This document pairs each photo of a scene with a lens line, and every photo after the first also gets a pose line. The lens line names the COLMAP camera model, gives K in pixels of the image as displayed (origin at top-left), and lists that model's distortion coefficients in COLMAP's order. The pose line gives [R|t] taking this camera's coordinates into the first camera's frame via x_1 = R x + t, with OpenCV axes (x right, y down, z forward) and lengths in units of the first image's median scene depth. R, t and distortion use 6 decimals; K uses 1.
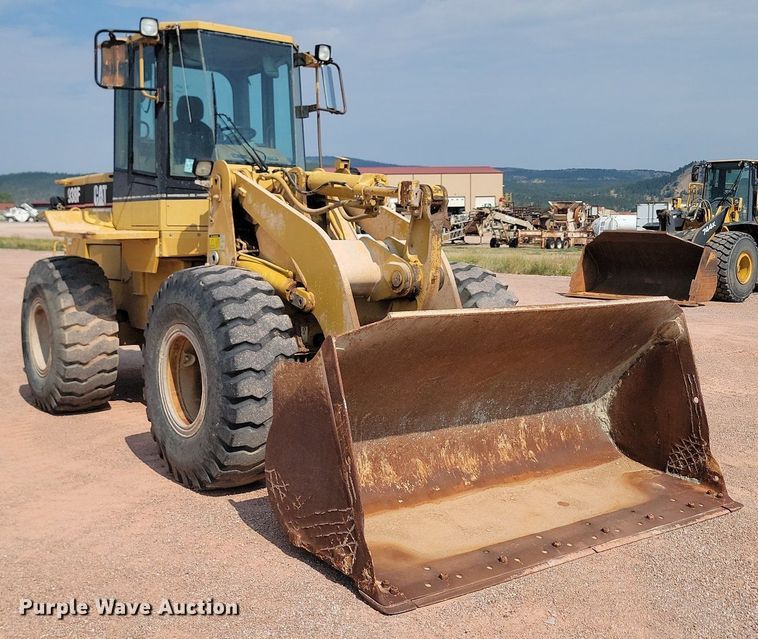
lens RADIAL K [[939.0, 0, 379.0], [0, 939.0, 344.7], [0, 0, 1]] dist [0.069247, -0.023467]
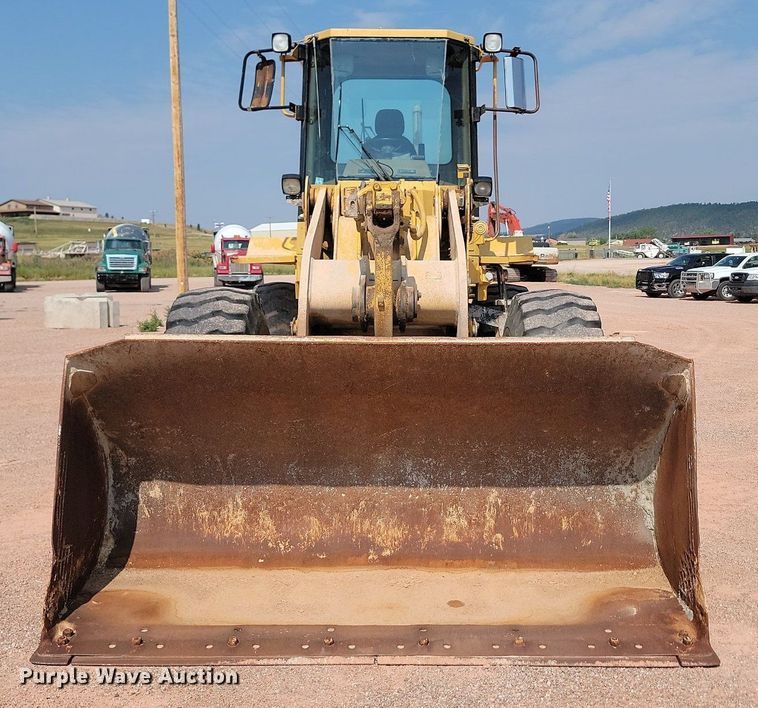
lens RADIAL K [[1054.6, 0, 378.2], [0, 1054.6, 373.7], [0, 0, 1]] dist [0.060033, 0.007418]
pose [[0.790447, 0.059238, -0.609660, 0.614118], [-0.072159, 0.997388, 0.003356, -0.012791], [0.608266, 0.041340, 0.792656, 0.265747]]
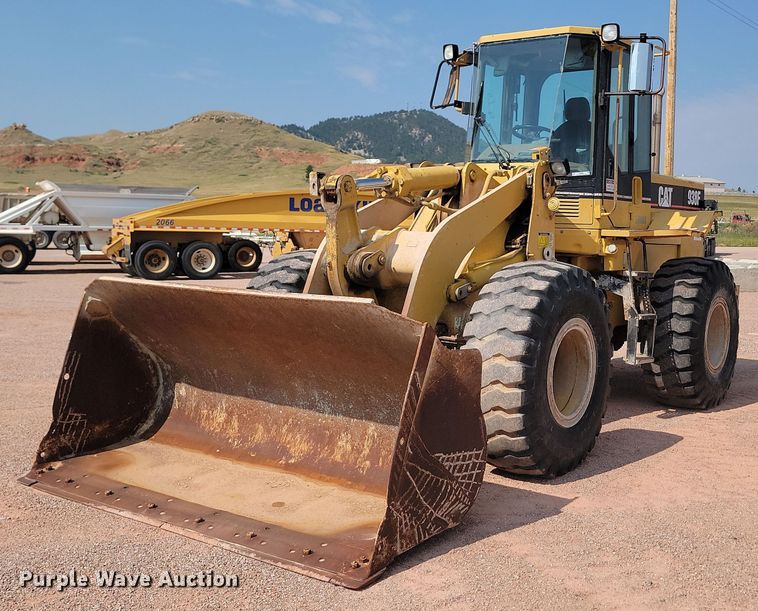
lens RADIAL K [[918.9, 0, 379.0], [0, 918.9, 305.5], [0, 0, 1]] dist [0.066026, -0.024178]
pose [[0.264964, 0.083953, -0.960597, 1.028840], [-0.137347, 0.989331, 0.048580, -0.082145], [0.954426, 0.119063, 0.273668, 0.771251]]
